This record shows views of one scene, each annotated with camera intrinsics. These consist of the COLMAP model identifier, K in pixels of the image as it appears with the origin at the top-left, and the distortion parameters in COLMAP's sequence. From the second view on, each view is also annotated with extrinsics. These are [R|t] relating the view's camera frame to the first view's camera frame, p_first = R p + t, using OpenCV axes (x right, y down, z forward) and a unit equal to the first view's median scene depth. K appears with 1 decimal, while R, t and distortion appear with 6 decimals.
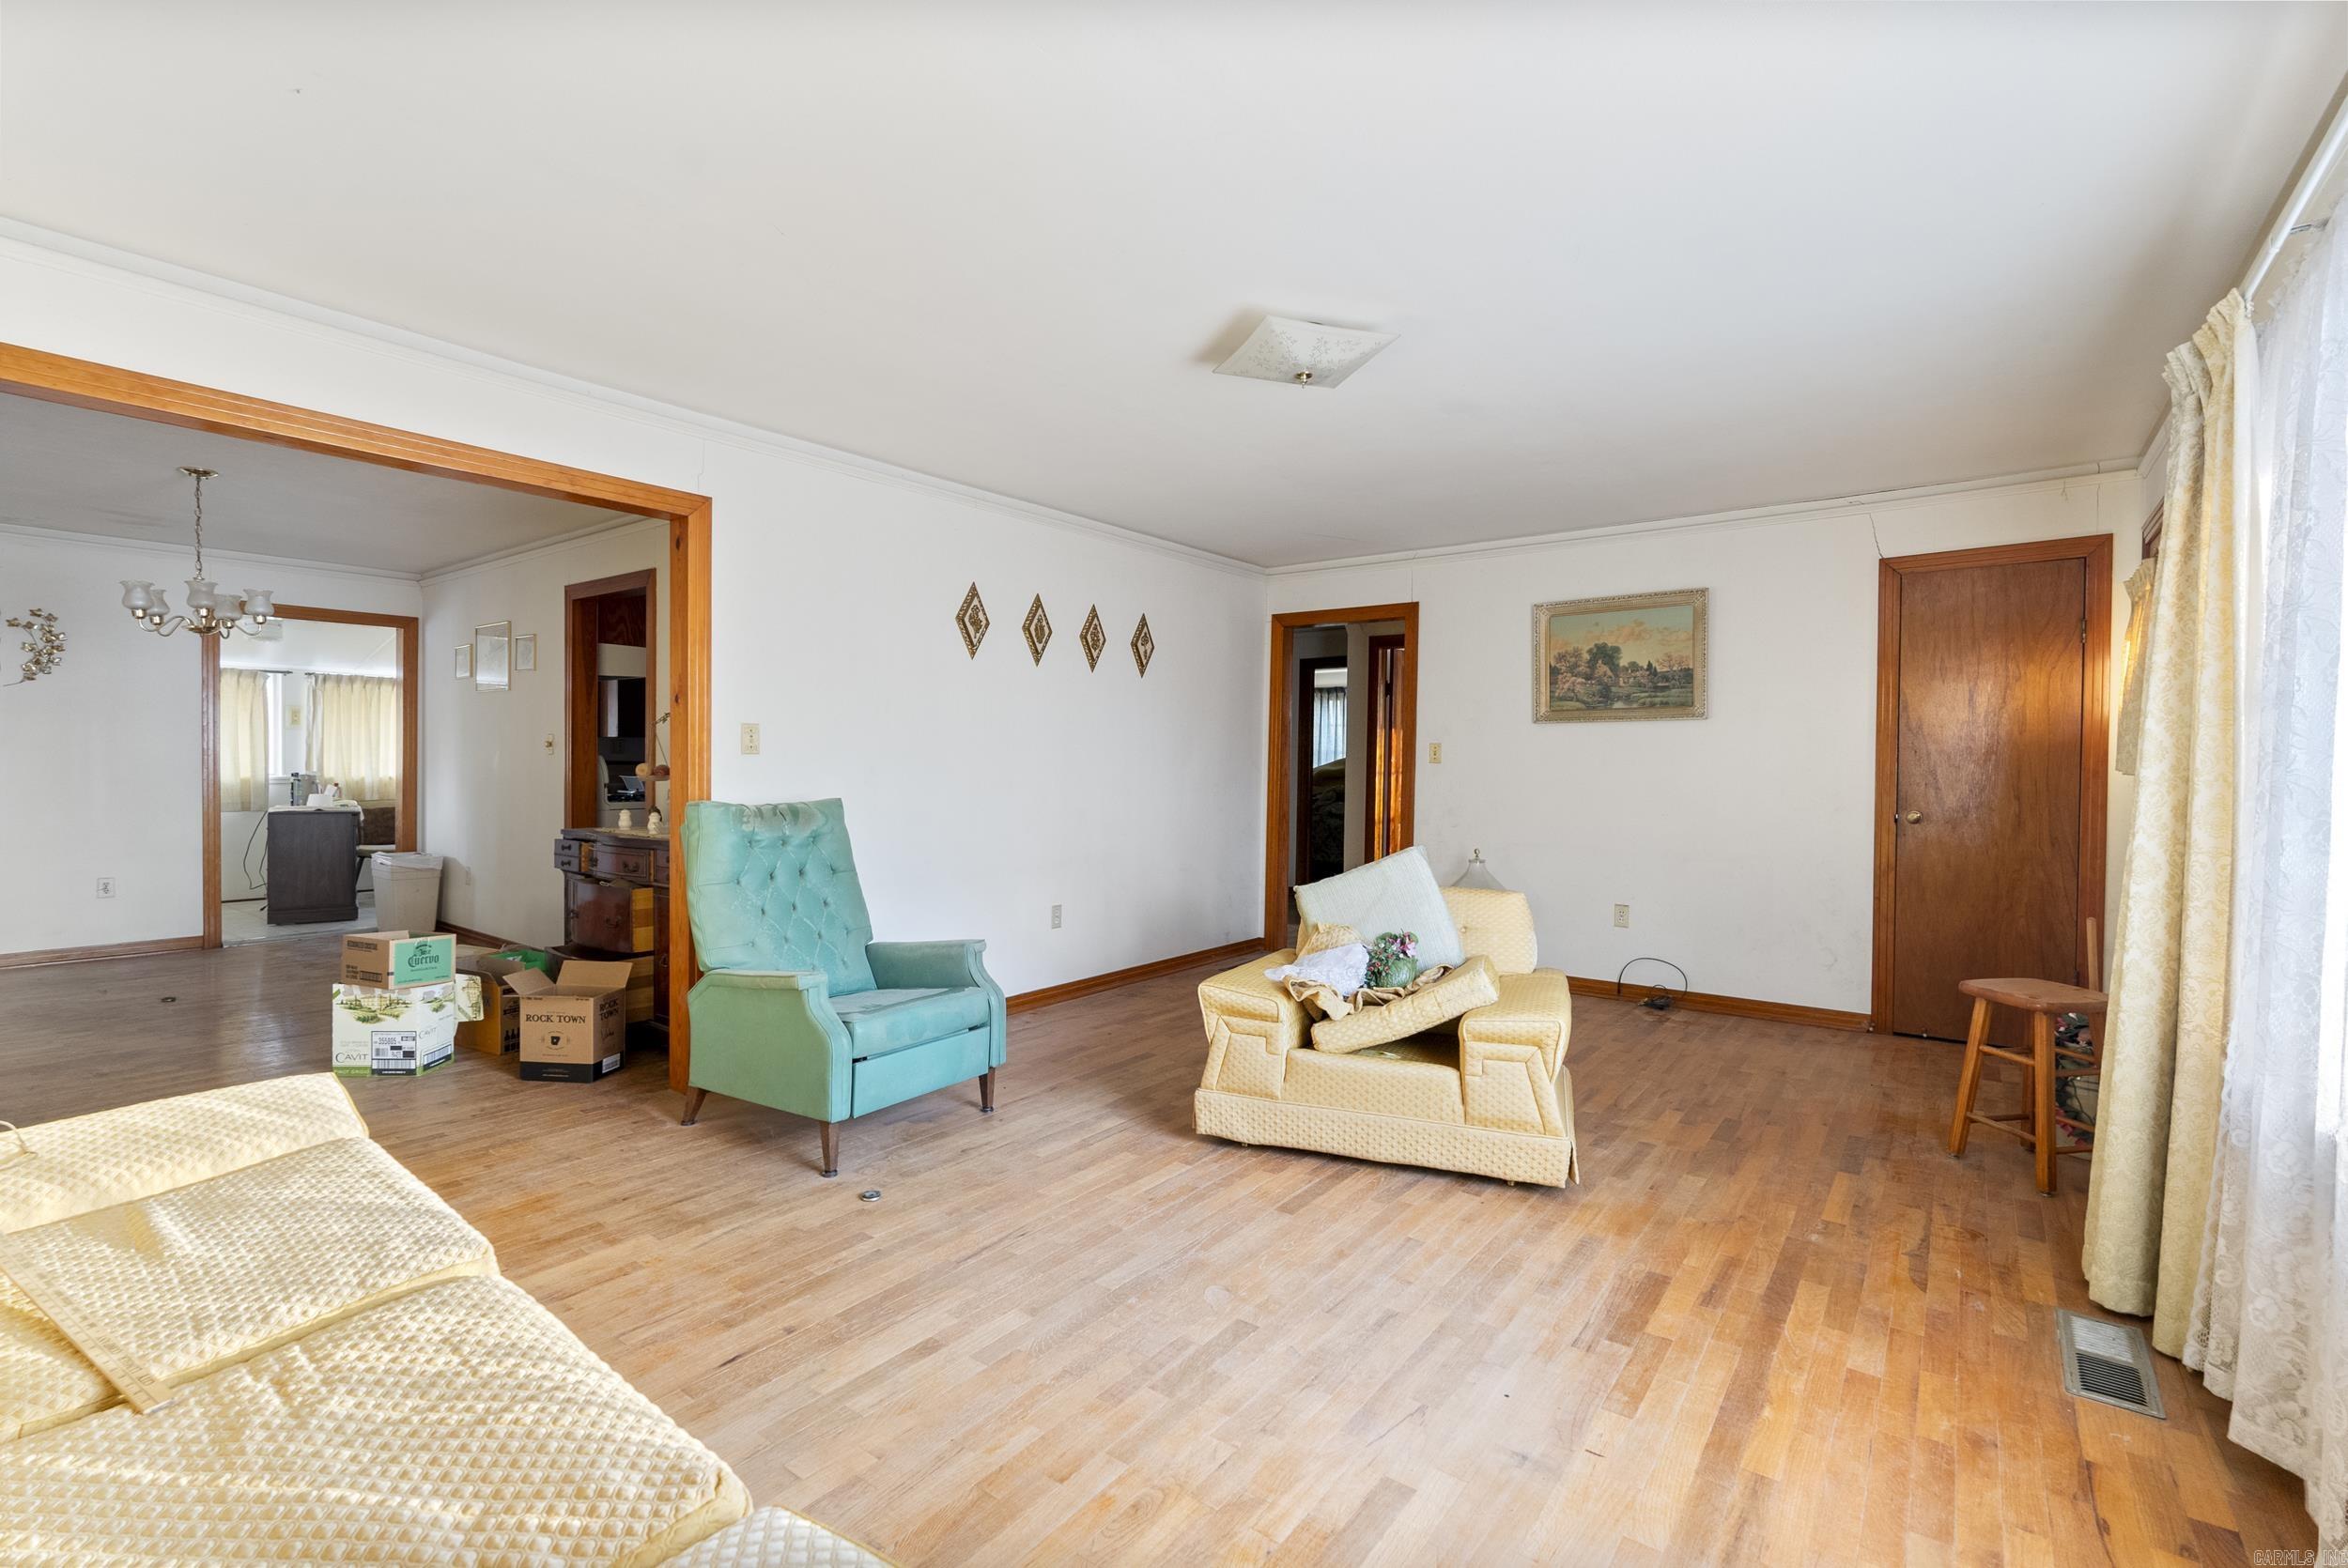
lens RADIAL K [[1049.3, 0, 1178.6], [0, 1049.3, 785.9], [0, 0, 1]] dist [-0.003900, 0.000328]
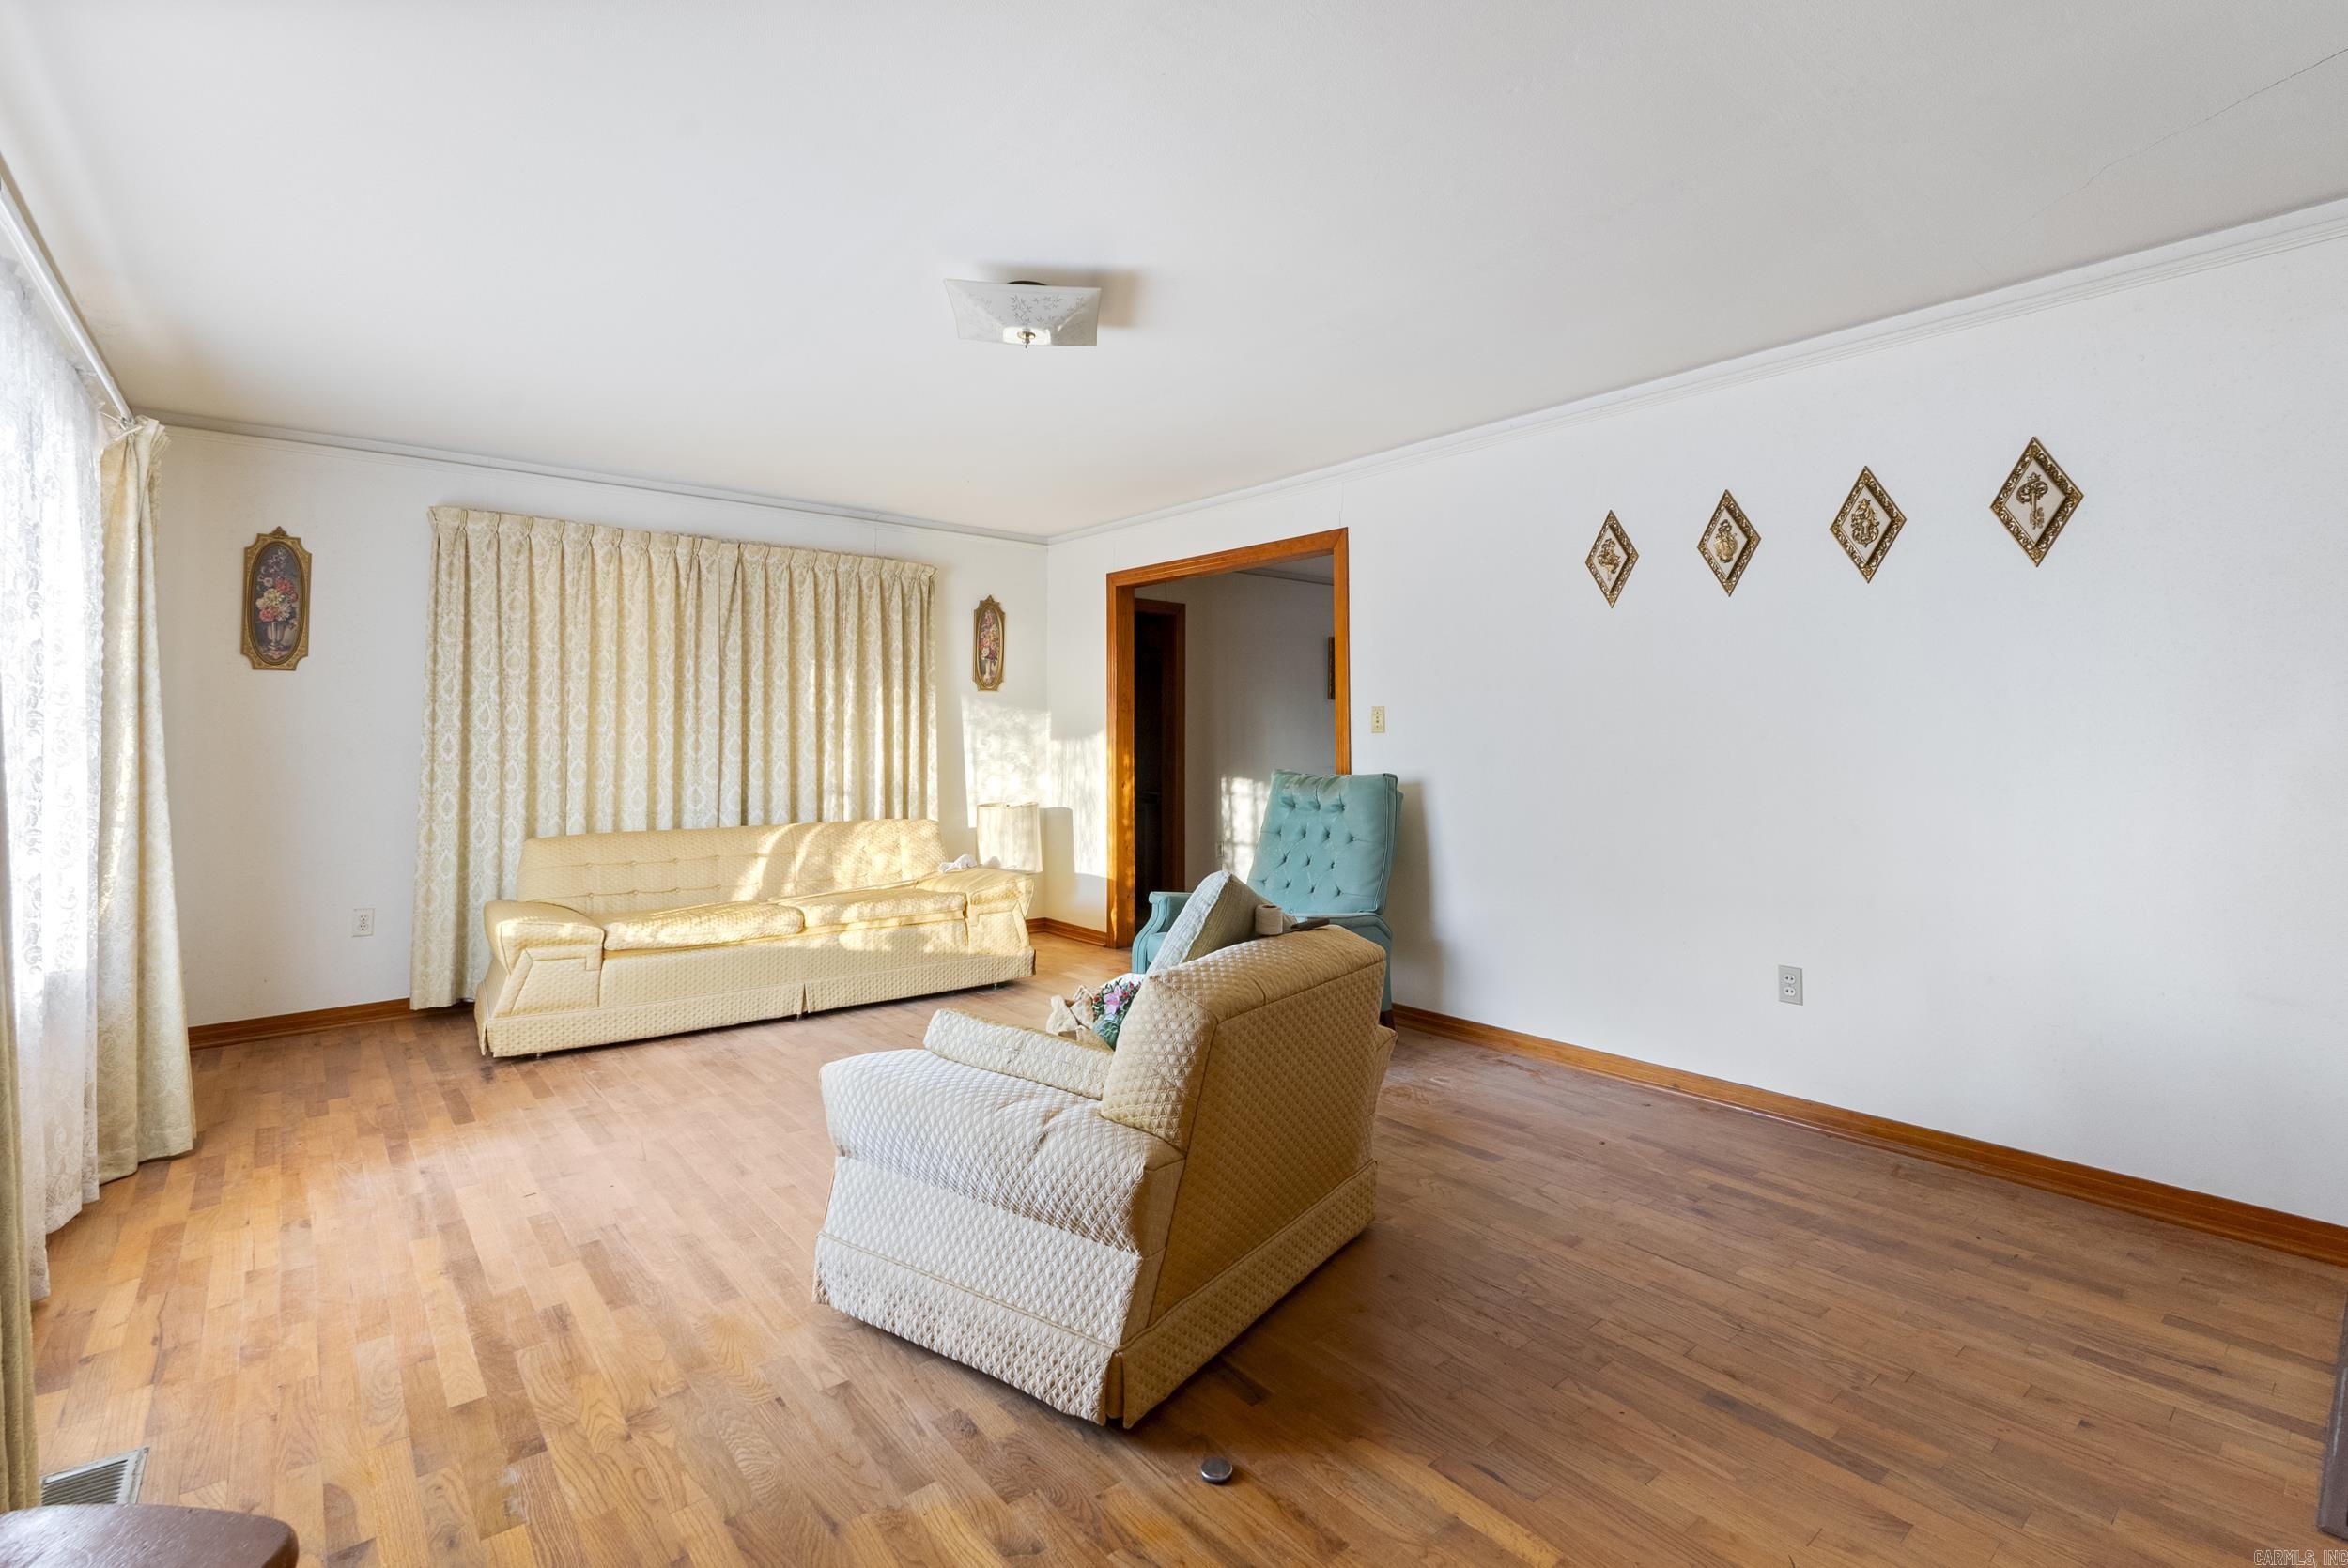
lens RADIAL K [[1049.3, 0, 1159.7], [0, 1049.3, 729.2], [0, 0, 1]] dist [-0.003900, 0.000328]
pose [[-0.228950, -0.012237, -0.973361, 1.262324], [-0.021342, 0.999744, -0.007548, -0.033580], [0.973204, 0.019045, -0.229153, 1.678993]]
